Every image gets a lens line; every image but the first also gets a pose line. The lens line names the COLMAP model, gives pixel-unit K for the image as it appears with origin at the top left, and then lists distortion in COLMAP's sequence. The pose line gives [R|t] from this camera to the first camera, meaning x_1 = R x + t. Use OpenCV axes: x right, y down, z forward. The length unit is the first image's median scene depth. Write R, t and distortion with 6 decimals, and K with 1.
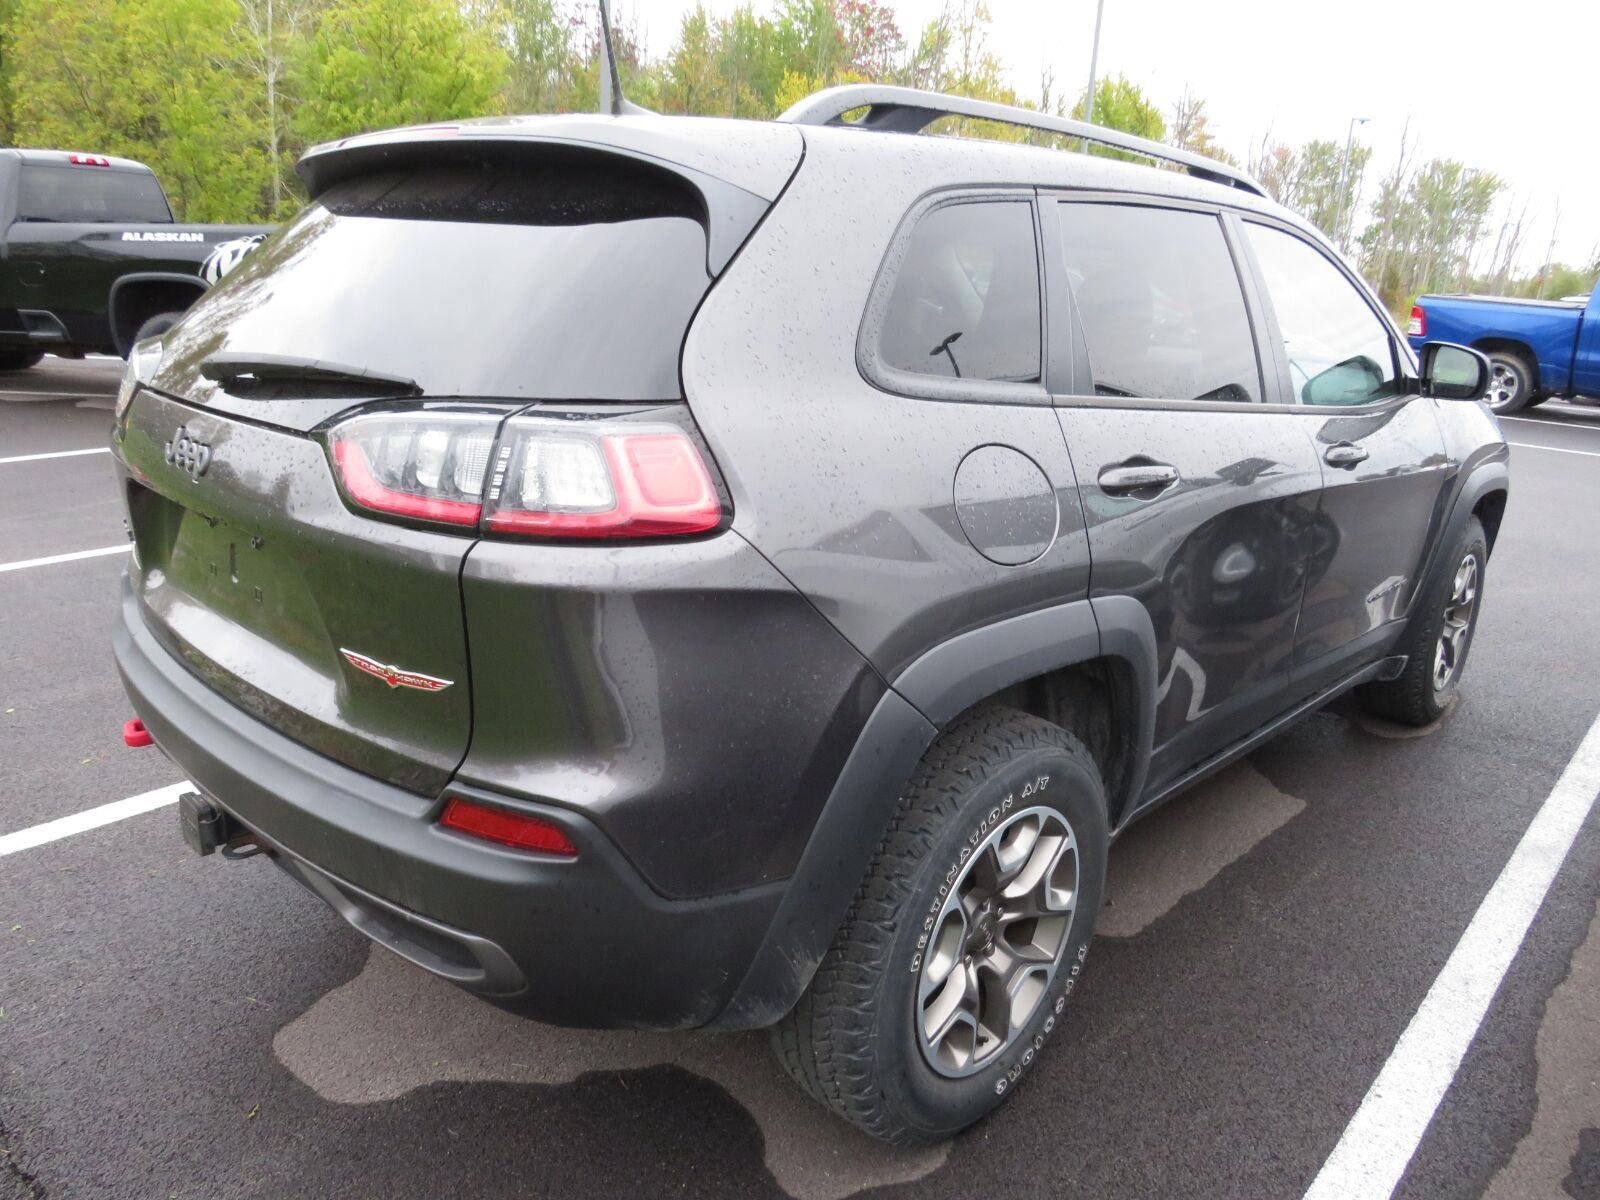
lens RADIAL K [[1171.0, 0, 799.3], [0, 1171.0, 599.8], [0, 0, 1]] dist [-0.042749, 0.020247]
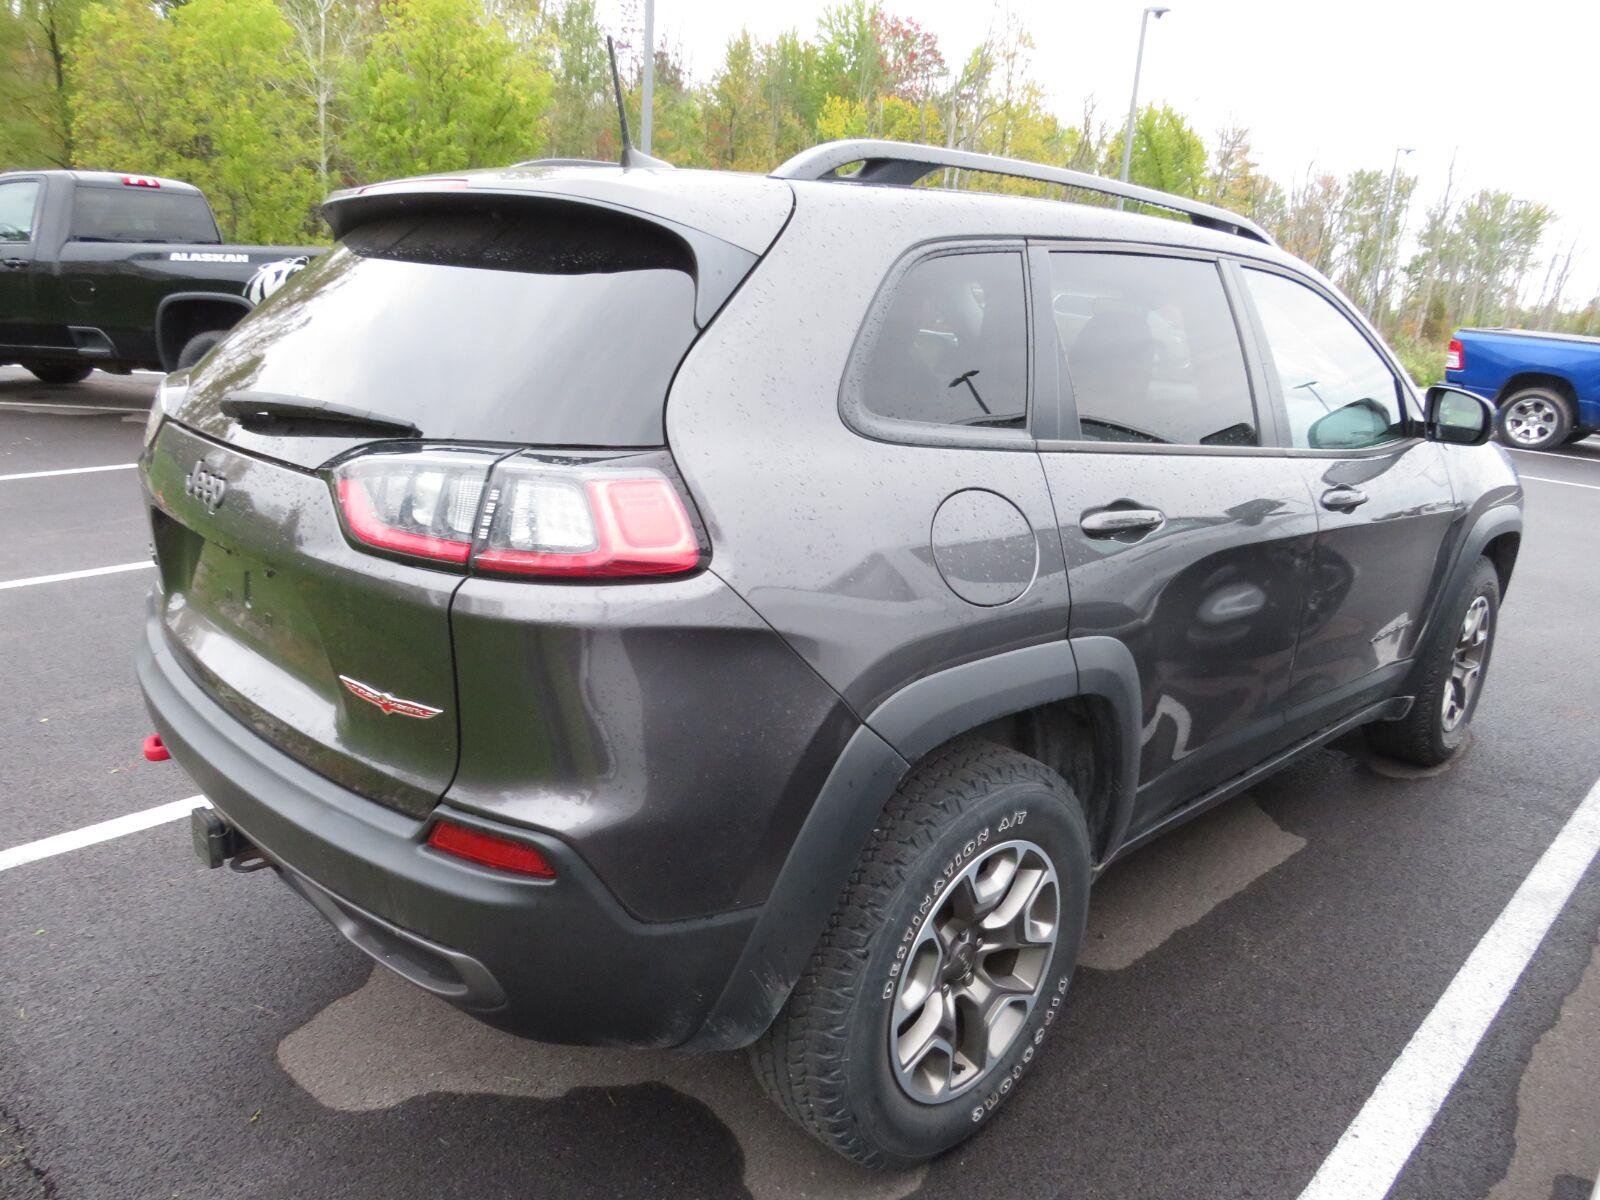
lens RADIAL K [[1171.0, 0, 799.6], [0, 1171.0, 605.9], [0, 0, 1]] dist [-0.042749, 0.020247]
pose [[0.999397, 0.019642, -0.028618, 0.035914], [-0.020014, 0.999718, -0.012770, -0.011313], [0.028359, 0.013335, 0.999509, -0.030140]]
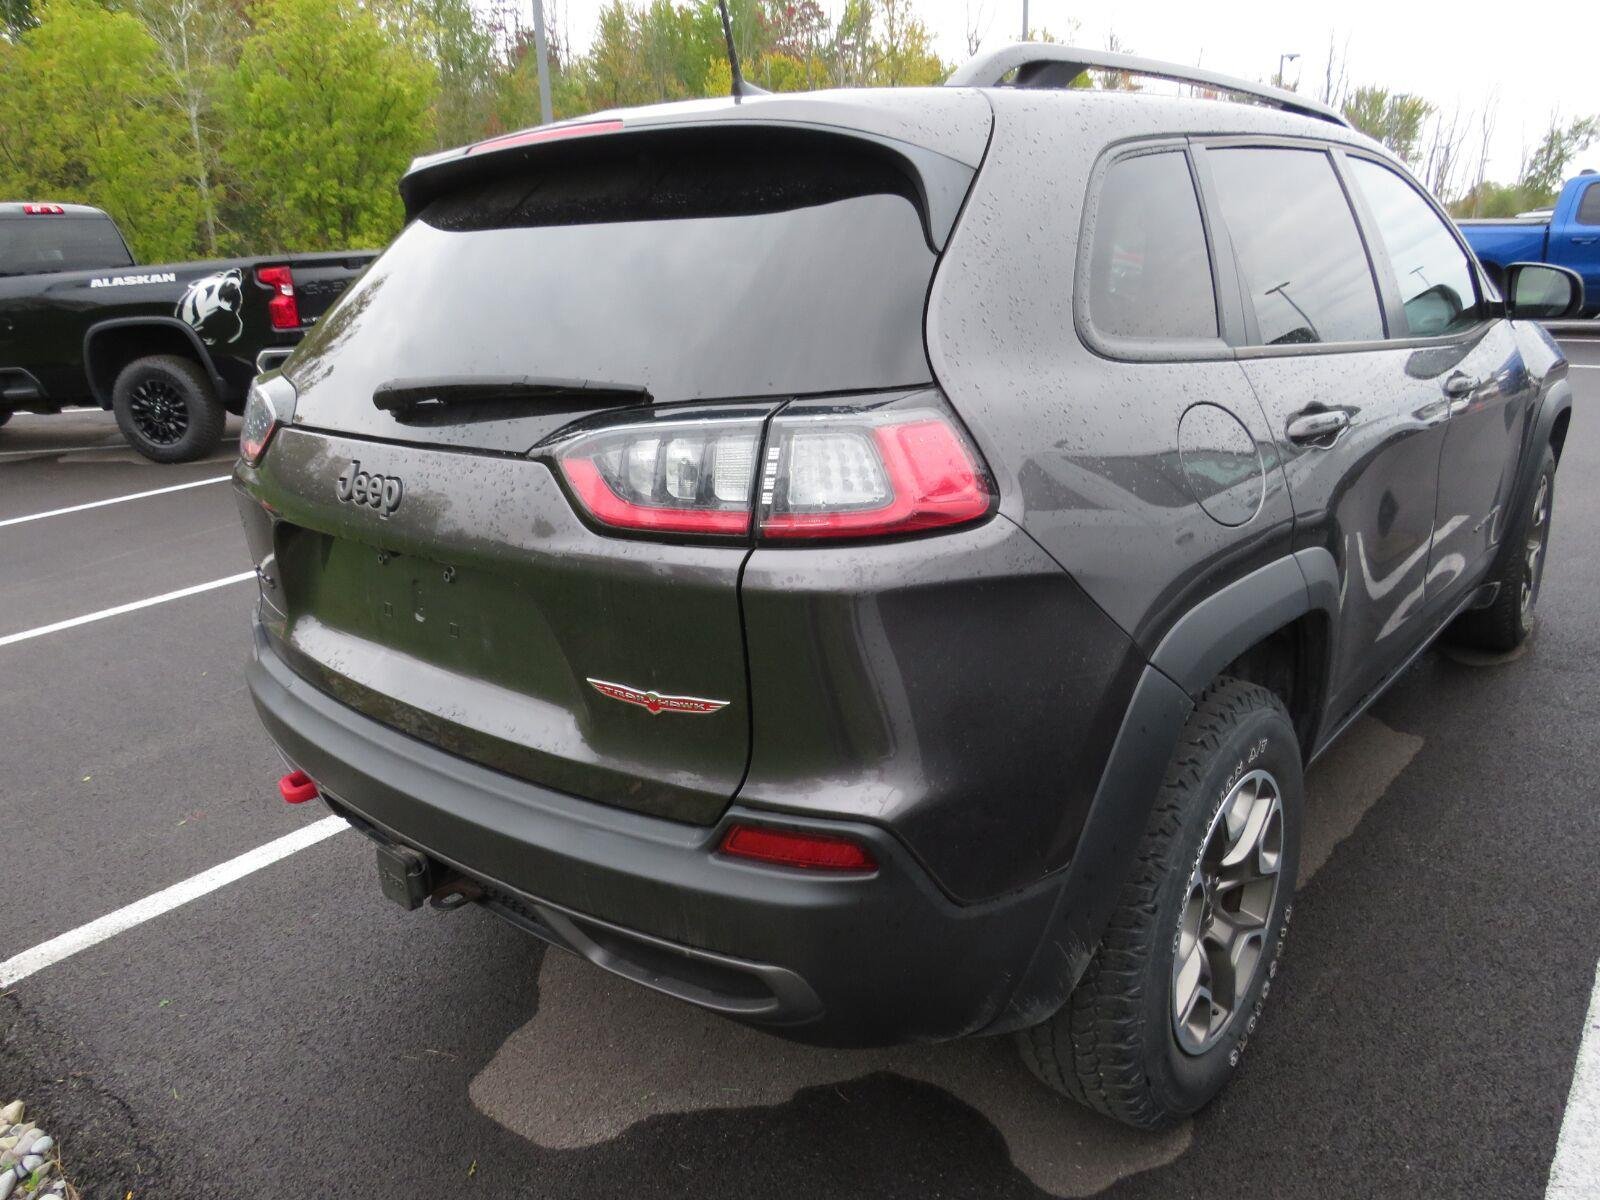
lens RADIAL K [[1171.0, 0, 796.7], [0, 1171.0, 603.7], [0, 0, 1]] dist [-0.042749, 0.020247]
pose [[0.995100, -0.096951, 0.019420, -0.166606], [0.096659, 0.995198, 0.015452, -0.012203], [-0.020825, -0.013499, 0.999692, 0.035107]]
